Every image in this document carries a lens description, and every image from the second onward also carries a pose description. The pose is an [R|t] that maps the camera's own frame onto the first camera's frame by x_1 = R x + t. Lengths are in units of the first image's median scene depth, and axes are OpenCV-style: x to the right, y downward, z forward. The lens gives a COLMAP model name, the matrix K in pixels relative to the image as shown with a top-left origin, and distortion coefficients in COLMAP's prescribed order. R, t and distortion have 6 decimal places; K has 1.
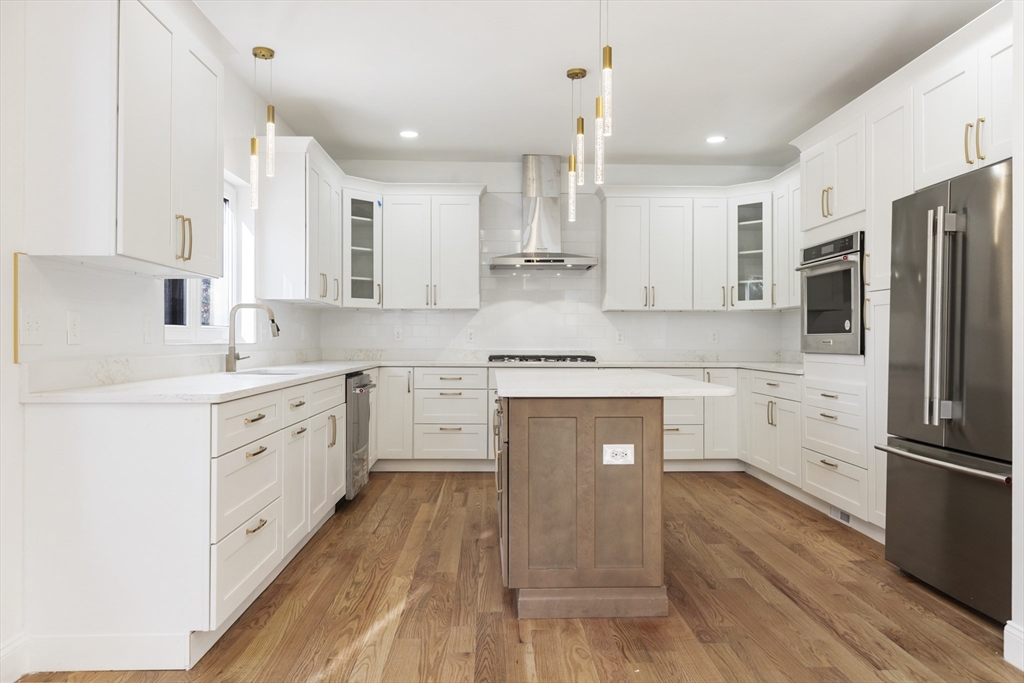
lens RADIAL K [[730.8, 0, 514.9], [0, 730.8, 342.7], [0, 0, 1]] dist [0.003675, -0.001413]
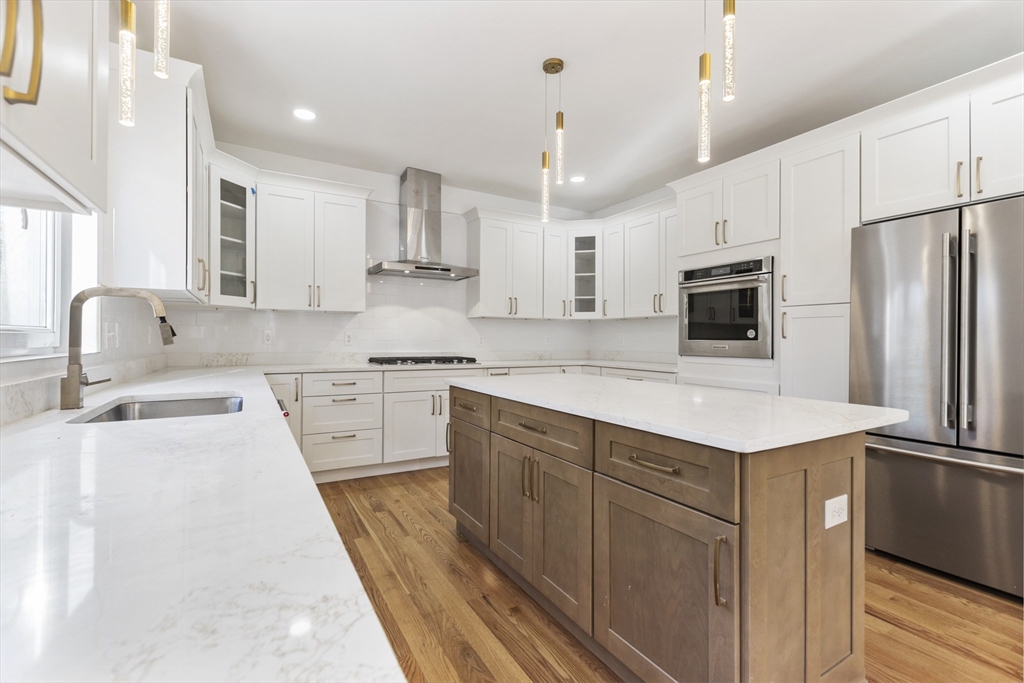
lens RADIAL K [[456.1, 0, 509.5], [0, 456.1, 340.3], [0, 0, 1]] dist [0.002002, -0.000383]
pose [[0.880240, 0.000983, 0.474528, -0.179275], [-0.002004, 0.999997, 0.001645, -0.009490], [-0.474525, -0.002399, 0.880239, 0.368489]]
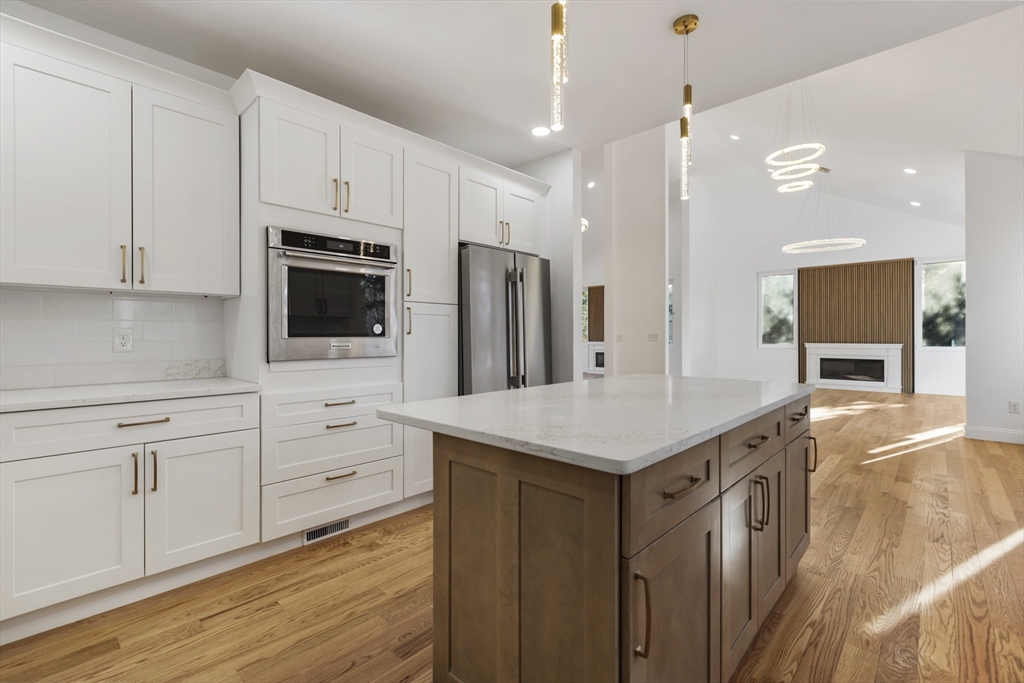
lens RADIAL K [[456.1, 0, 512.2], [0, 456.1, 335.7], [0, 0, 1]] dist [0.002002, -0.000383]
pose [[-0.708058, 0.000480, 0.706154, -0.100368], [0.003594, 0.999989, 0.002924, -0.011016], [-0.706145, 0.004609, -0.708052, 0.930849]]
